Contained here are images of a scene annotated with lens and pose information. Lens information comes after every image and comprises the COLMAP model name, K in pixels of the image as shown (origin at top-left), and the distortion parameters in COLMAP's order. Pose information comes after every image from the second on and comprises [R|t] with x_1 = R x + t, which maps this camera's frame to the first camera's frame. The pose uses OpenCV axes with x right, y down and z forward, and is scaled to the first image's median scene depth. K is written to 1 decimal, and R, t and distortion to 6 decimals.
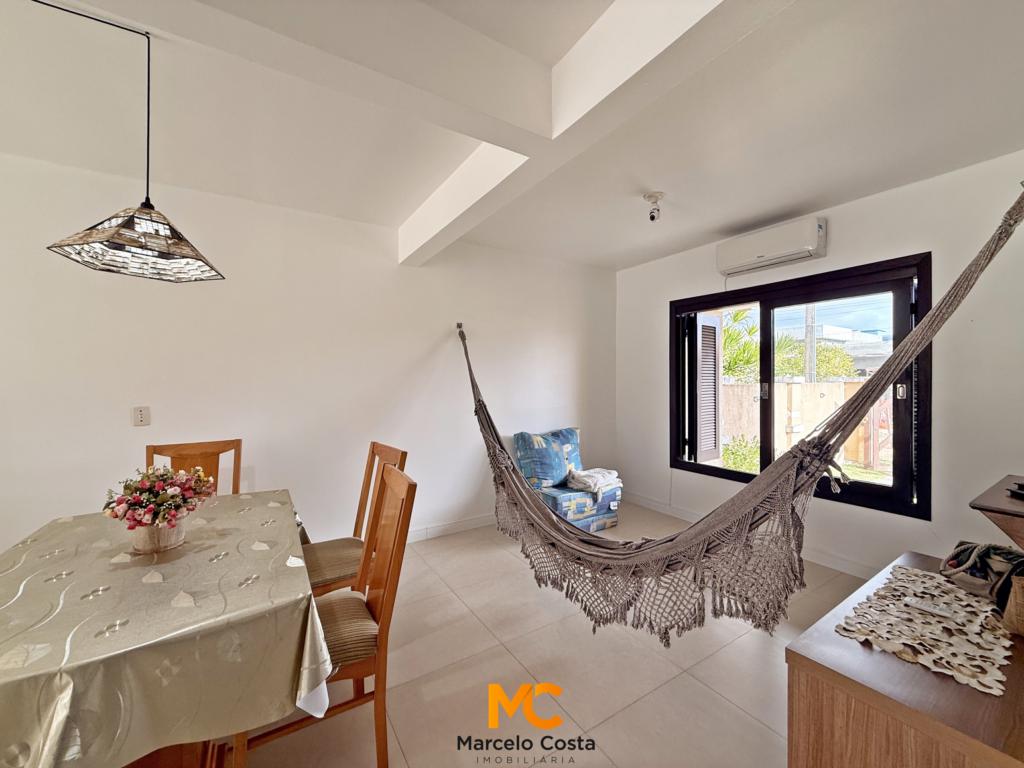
lens RADIAL K [[403.9, 0, 513.0], [0, 403.9, 379.7], [0, 0, 1]] dist [-0.000308, 0.000045]
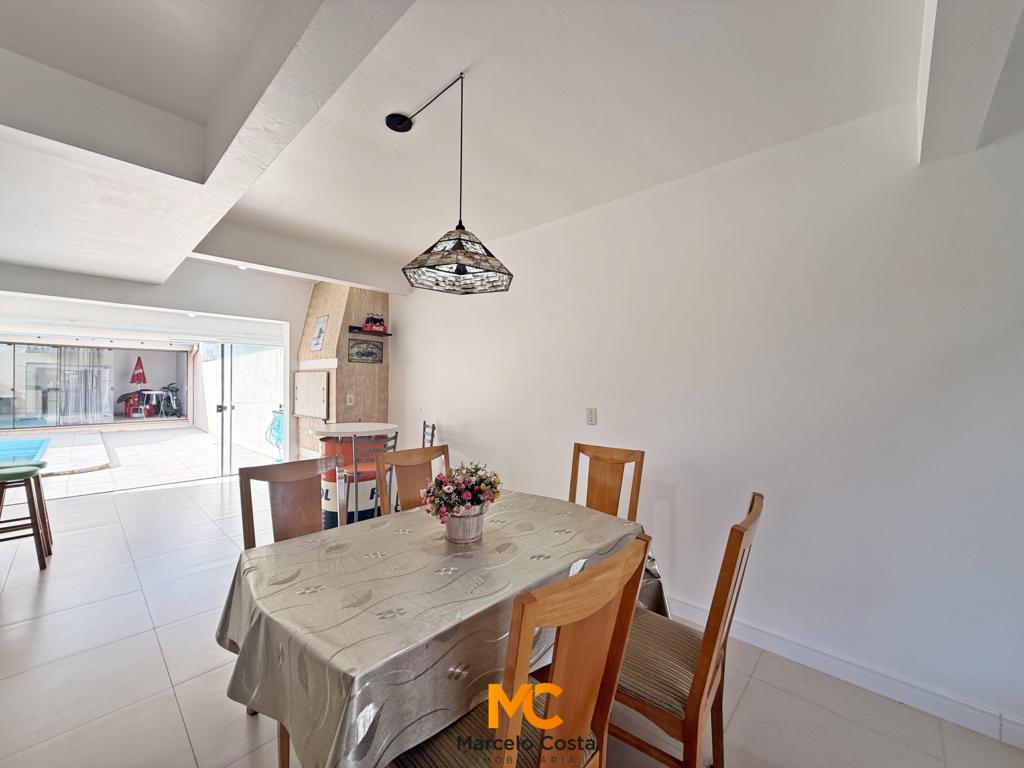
lens RADIAL K [[403.9, 0, 512.4], [0, 403.9, 380.4], [0, 0, 1]] dist [-0.000308, 0.000045]
pose [[0.245759, -0.003386, -0.969325, 0.192720], [-0.011648, 0.999911, -0.006446, -0.001423], [0.969261, 0.012875, 0.245697, 0.776612]]
